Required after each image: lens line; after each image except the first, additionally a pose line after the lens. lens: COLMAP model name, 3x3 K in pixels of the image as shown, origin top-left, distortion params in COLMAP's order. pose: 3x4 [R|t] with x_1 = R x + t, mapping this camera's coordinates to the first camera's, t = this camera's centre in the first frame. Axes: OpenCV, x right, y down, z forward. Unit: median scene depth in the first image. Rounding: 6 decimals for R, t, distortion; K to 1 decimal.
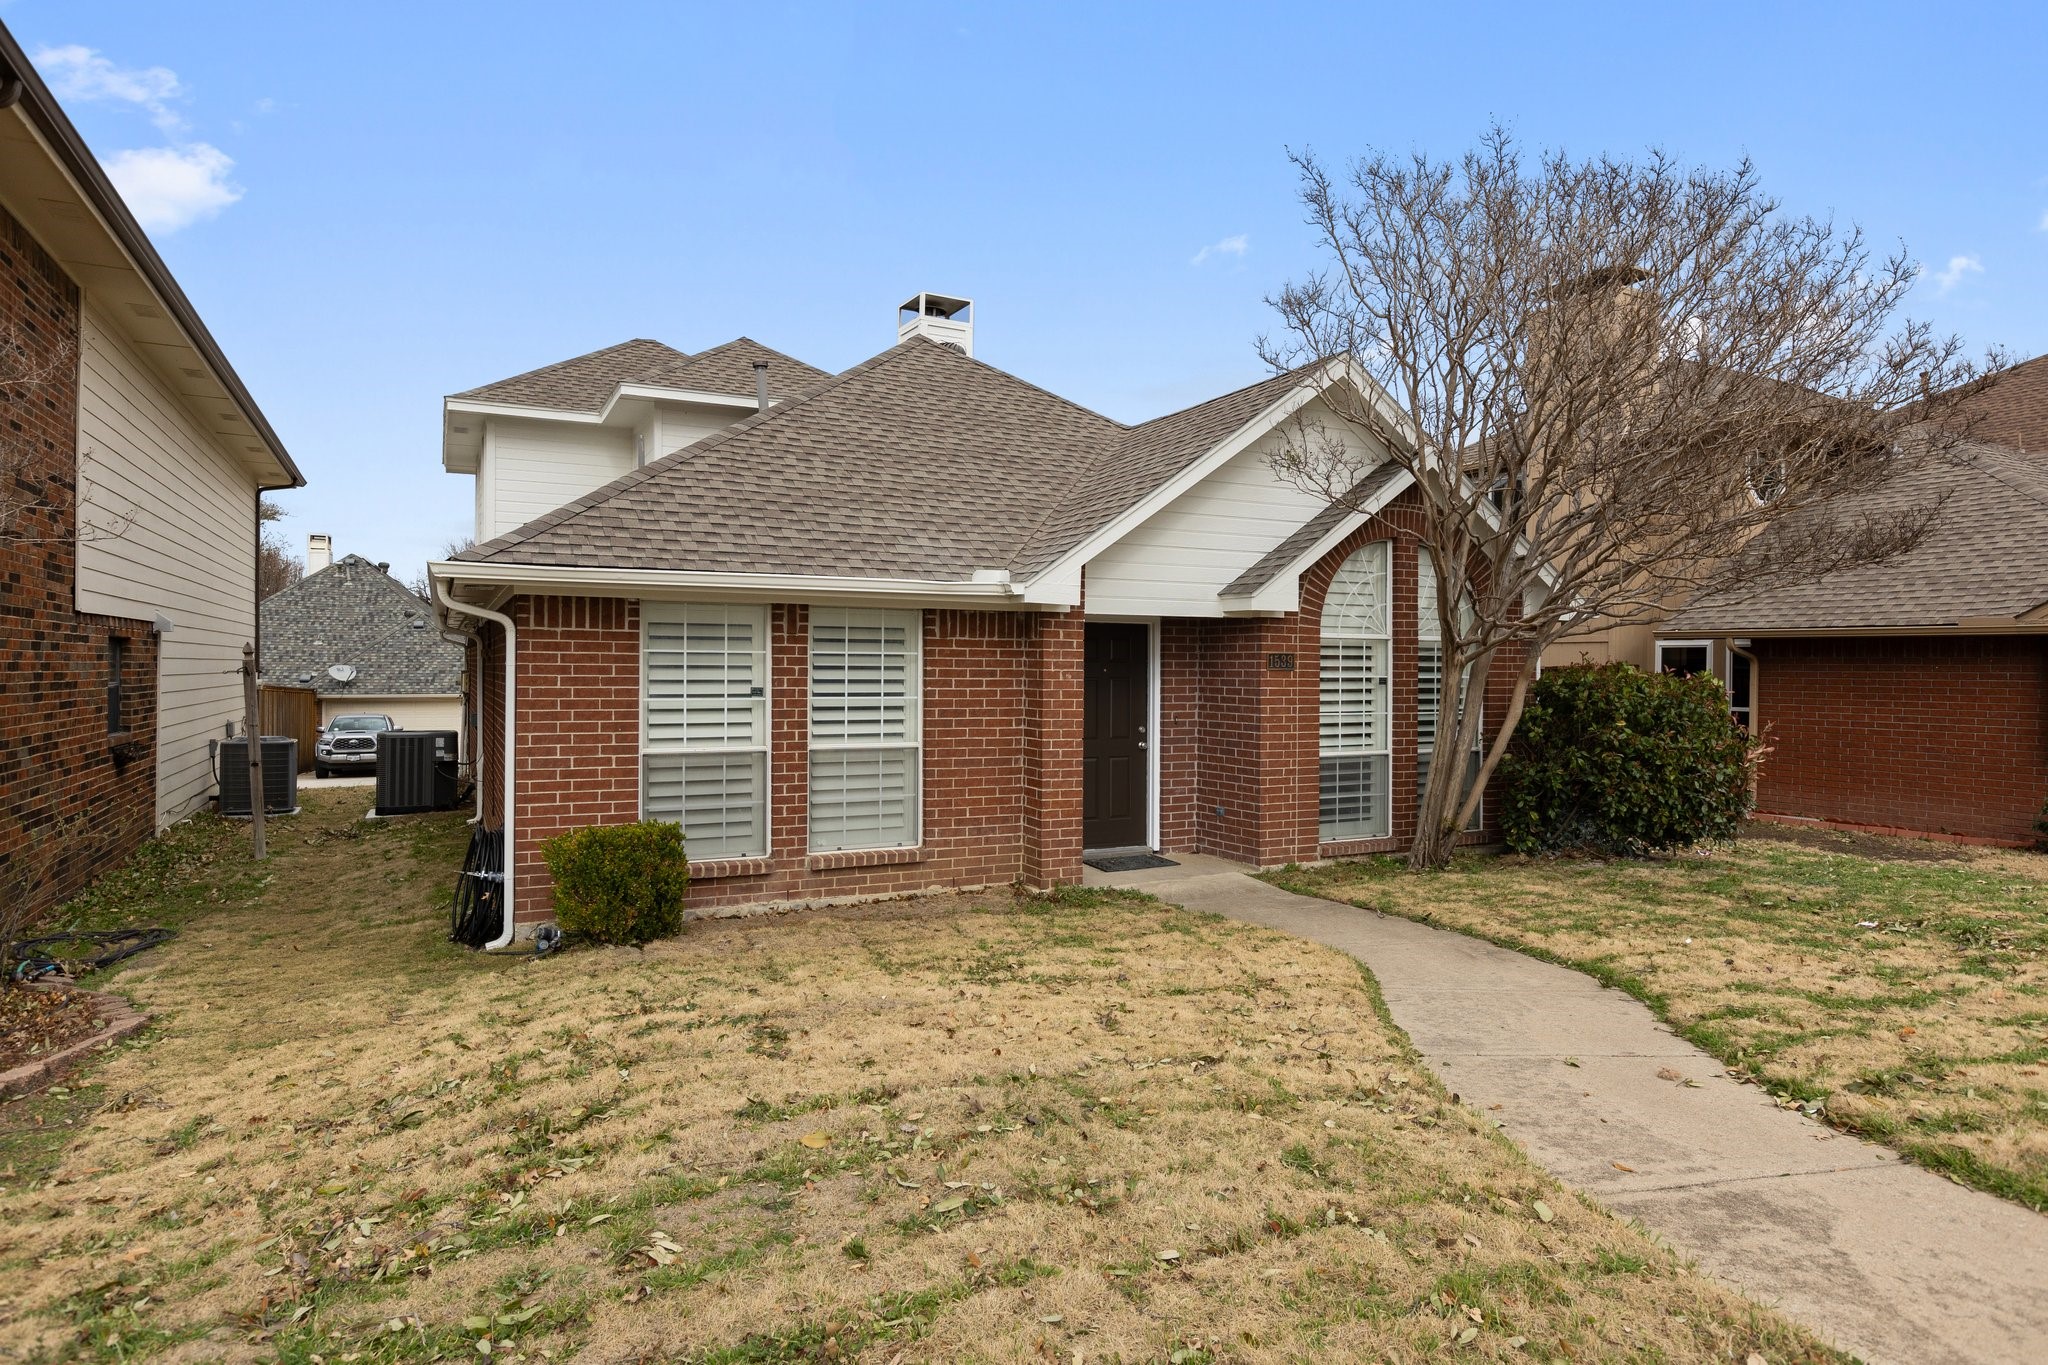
lens RADIAL K [[1144.9, 0, 1026.4], [0, 1144.9, 675.0], [0, 0, 1]] dist [-0.005153, -0.000361]
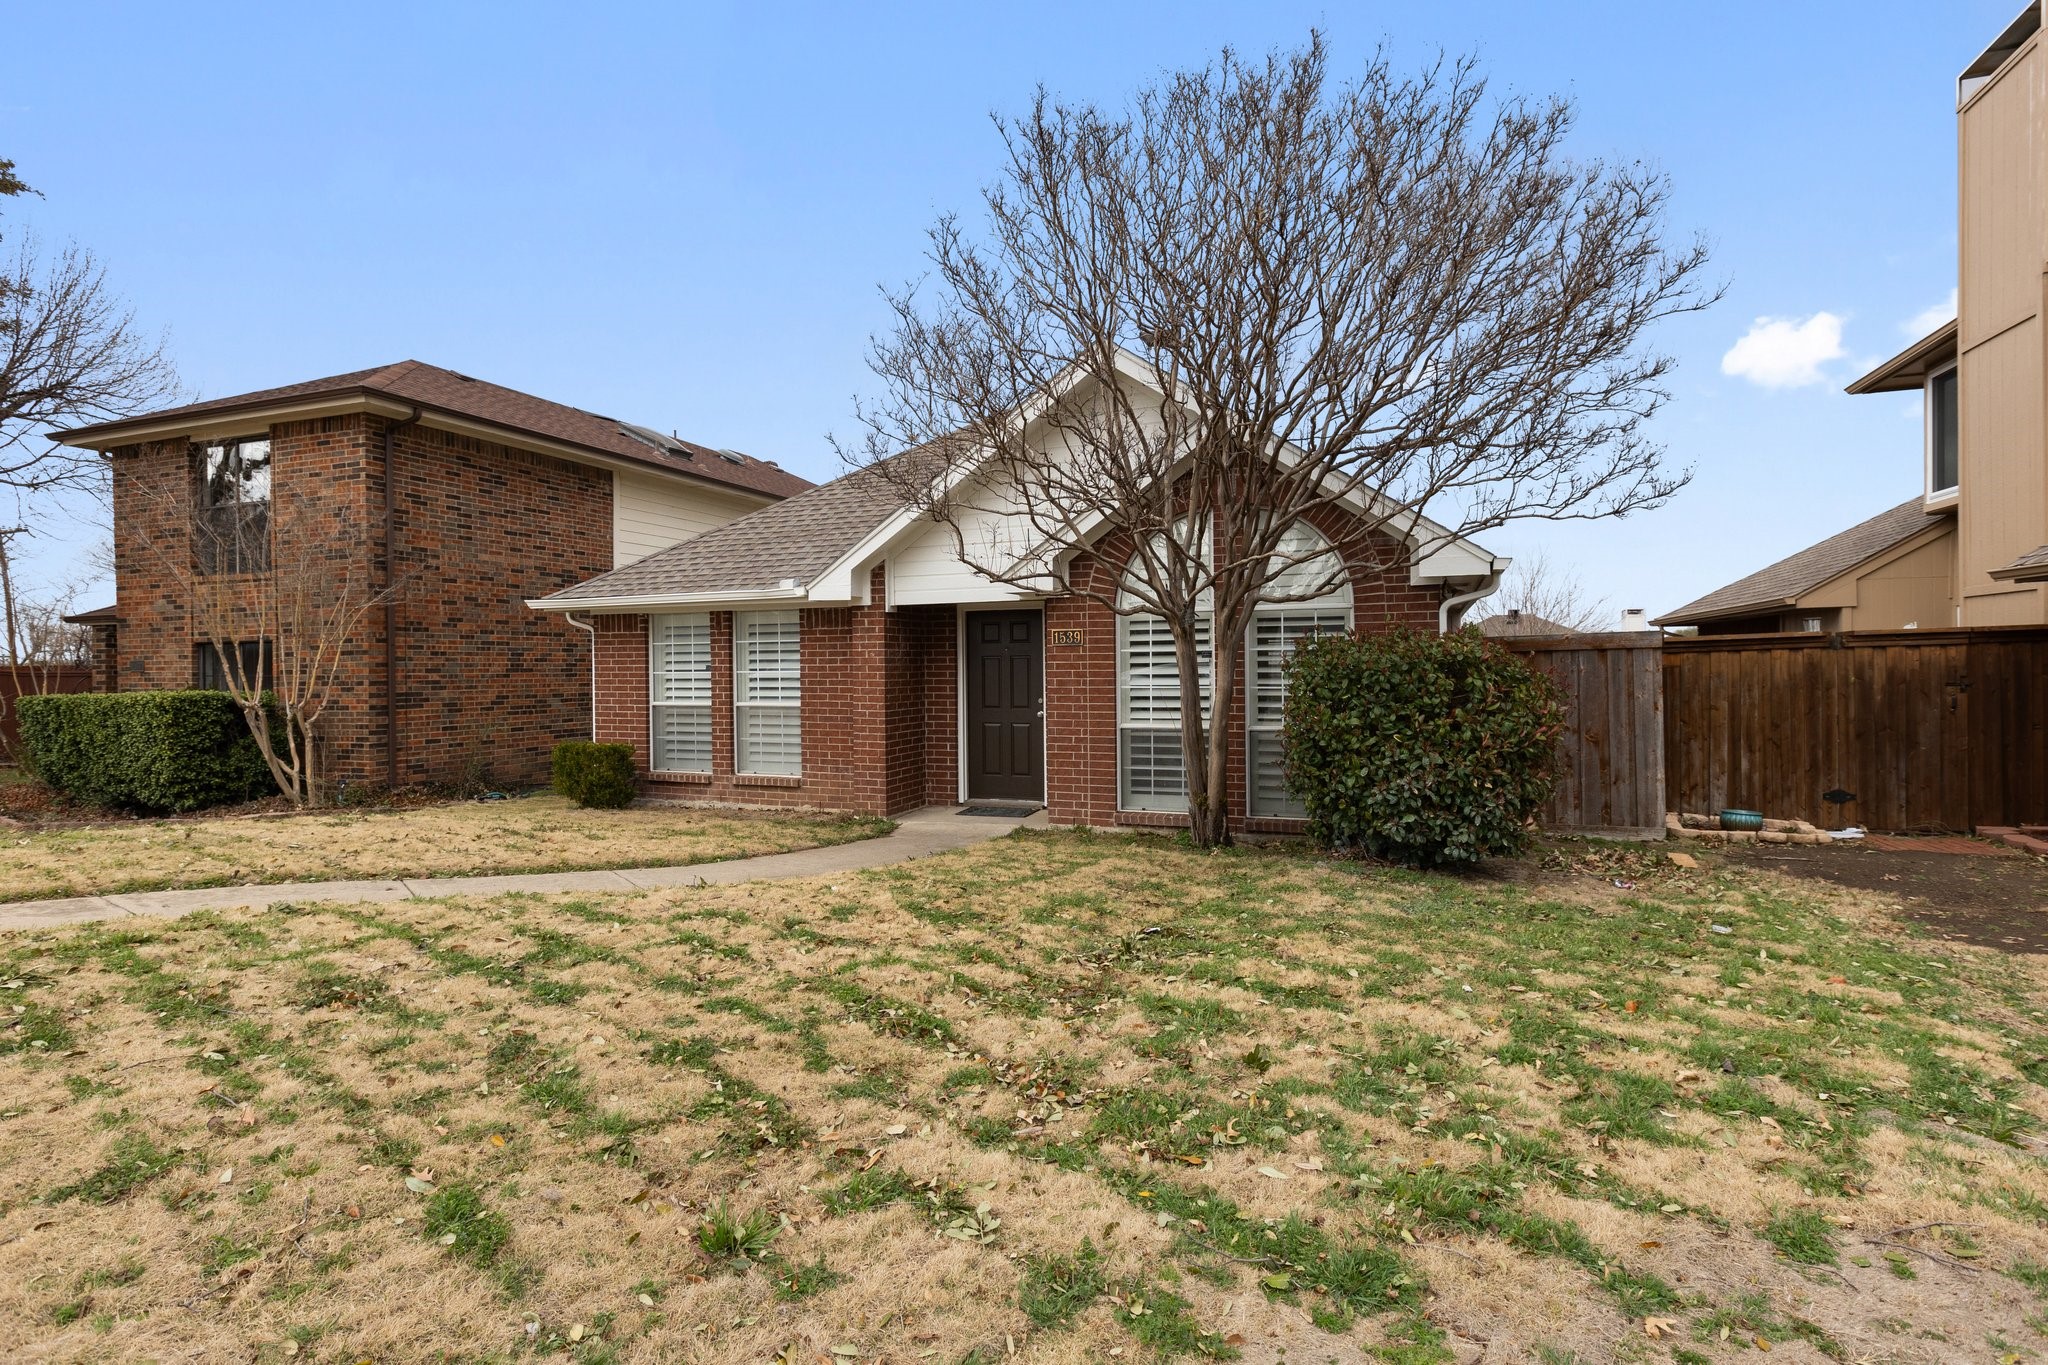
lens RADIAL K [[1026.5, 0, 1022.0], [0, 1026.5, 683.1], [0, 0, 1]] dist [0.000256, 0.000064]
pose [[0.661062, 0.000311, -0.750331, 1.033940], [0.007905, 0.999942, 0.007379, 0.026218], [0.750290, -0.010809, 0.661021, 0.362058]]
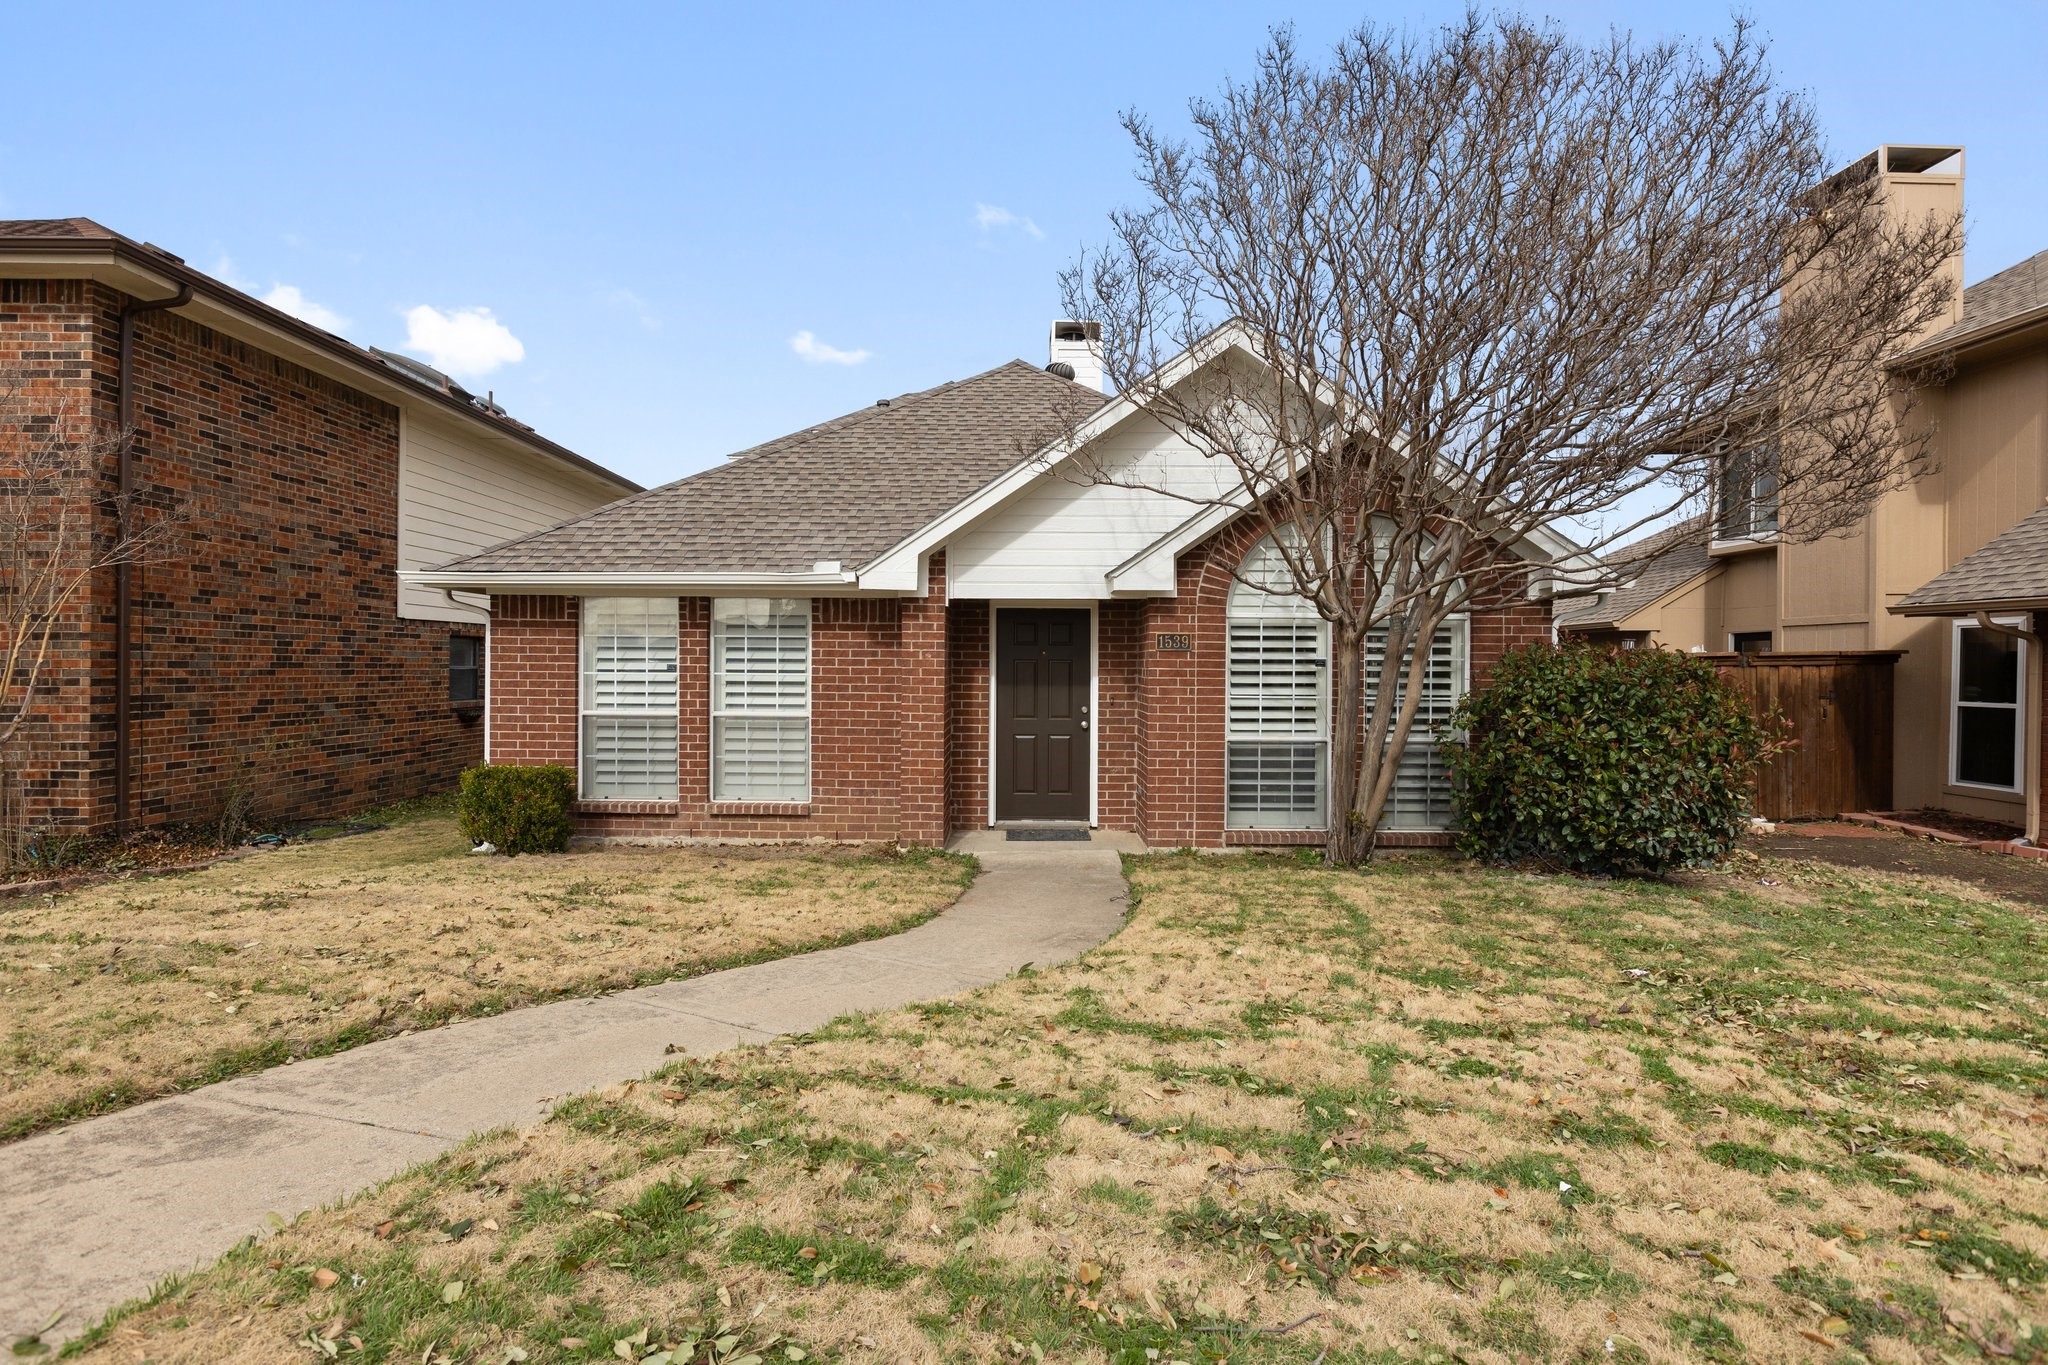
lens RADIAL K [[1017.1, 0, 1017.5], [0, 1017.1, 672.5], [0, 0, 1]] dist [-0.001032, 0.000870]
pose [[0.887958, 0.002904, -0.459914, 0.567191], [-0.004542, 0.999987, -0.002455, 0.019231], [0.459901, 0.004269, 0.887960, 0.176111]]
